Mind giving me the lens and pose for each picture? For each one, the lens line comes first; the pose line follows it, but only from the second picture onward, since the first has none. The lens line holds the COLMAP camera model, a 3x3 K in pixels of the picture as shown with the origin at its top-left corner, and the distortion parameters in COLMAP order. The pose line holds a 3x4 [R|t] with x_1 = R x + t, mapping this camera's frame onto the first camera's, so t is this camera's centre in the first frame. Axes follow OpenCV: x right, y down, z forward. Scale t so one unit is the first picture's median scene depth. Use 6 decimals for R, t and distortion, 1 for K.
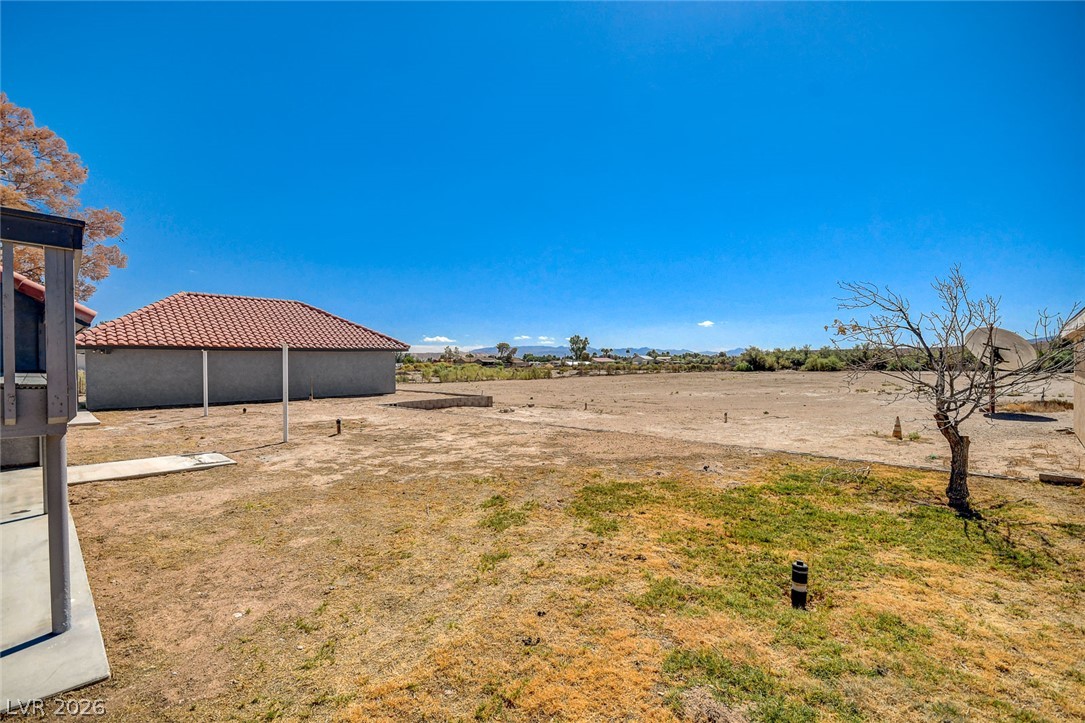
lens RADIAL K [[496.7, 0, 542.5], [0, 496.7, 361.5], [0, 0, 1]] dist [0.024369, -0.015470]
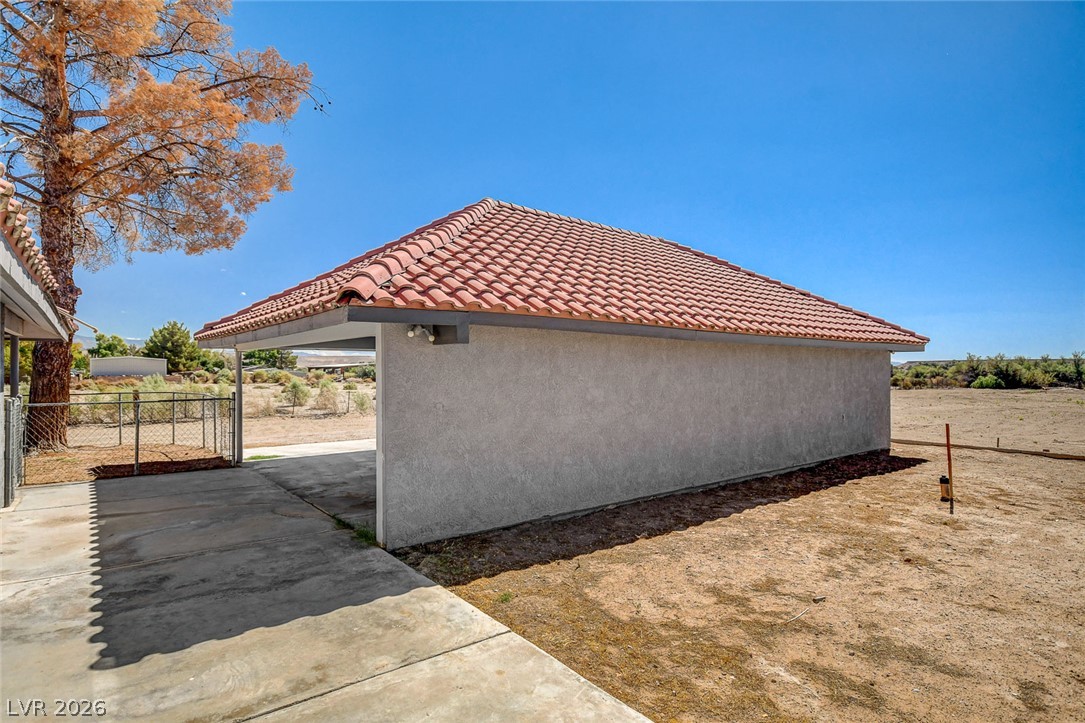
lens RADIAL K [[563.0, 0, 542.5], [0, 563.0, 361.5], [0, 0, 1]] dist [-0.000793, -0.000126]
pose [[0.992140, 0.009004, -0.124806, -0.583097], [-0.010907, 0.999834, -0.014573, -0.001067], [0.124654, 0.015820, 0.992074, 0.526124]]
